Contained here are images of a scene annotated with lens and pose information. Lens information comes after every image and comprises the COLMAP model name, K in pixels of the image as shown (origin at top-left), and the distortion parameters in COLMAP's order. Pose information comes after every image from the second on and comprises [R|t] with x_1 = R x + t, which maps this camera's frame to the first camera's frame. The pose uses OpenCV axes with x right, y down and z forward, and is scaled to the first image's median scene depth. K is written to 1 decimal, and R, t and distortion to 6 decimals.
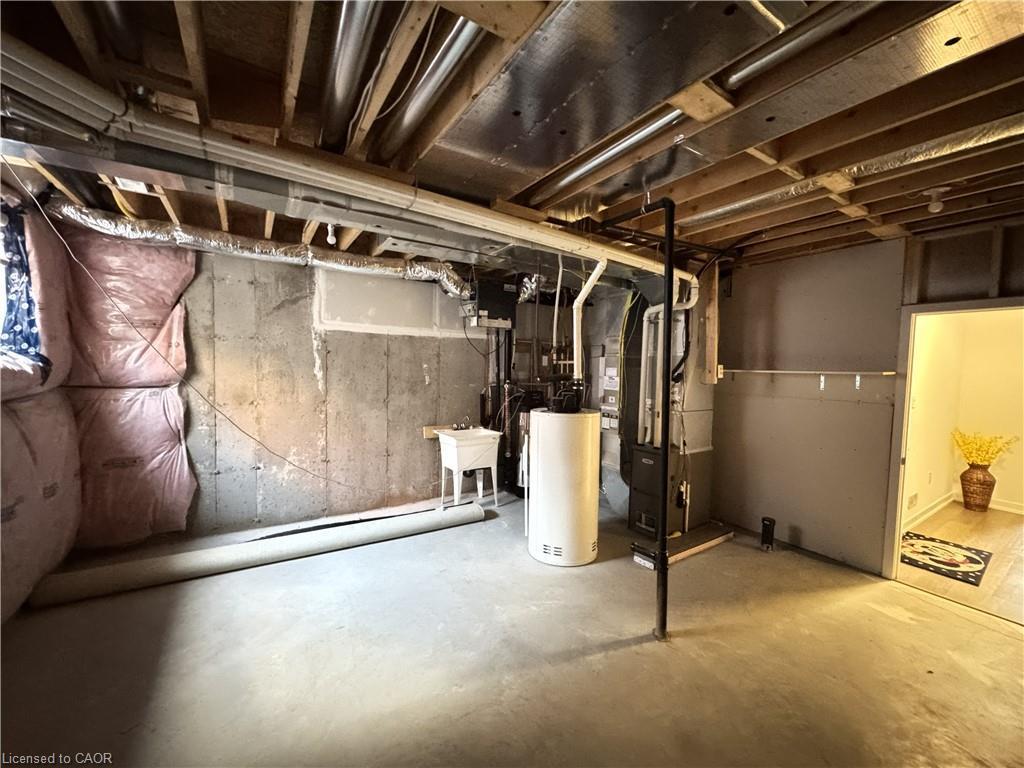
lens RADIAL K [[409.2, 0, 512.6], [0, 409.2, 384.3], [0, 0, 1]] dist [-0.001407, -0.000178]
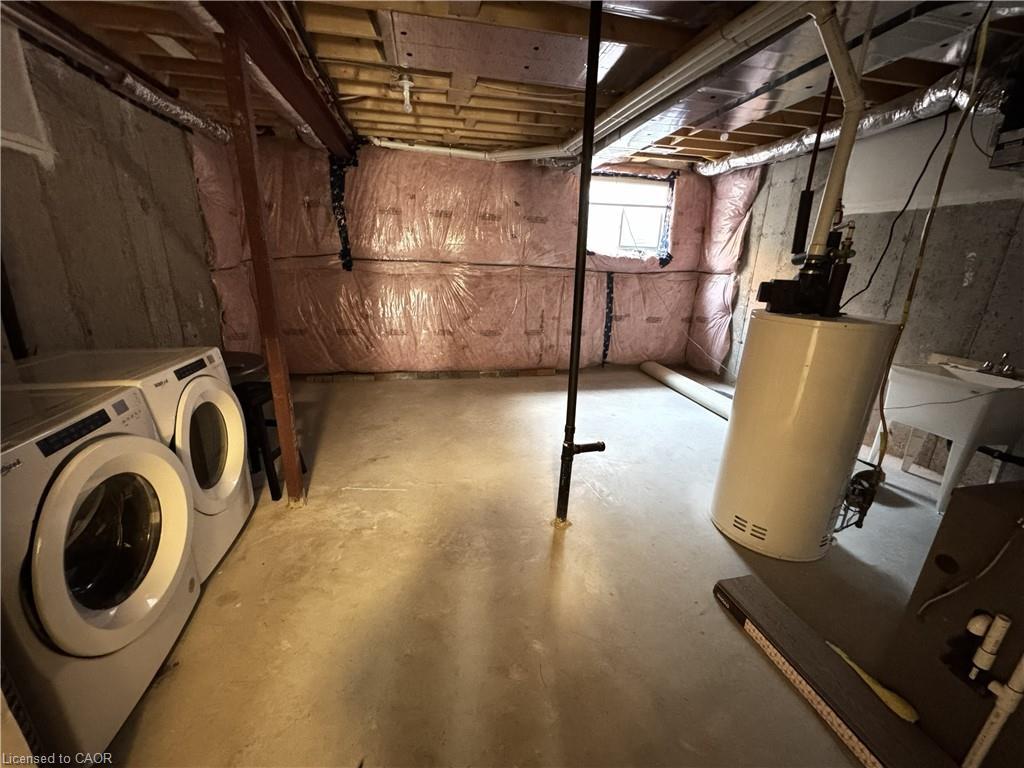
lens RADIAL K [[409.2, 0, 512.6], [0, 409.2, 384.3], [0, 0, 1]] dist [-0.001407, -0.000178]
pose [[-0.359463, 0.241262, -0.901432, 0.841211], [-0.075651, 0.955286, 0.285843, 0.022305], [0.930088, 0.170944, -0.325138, 0.810914]]
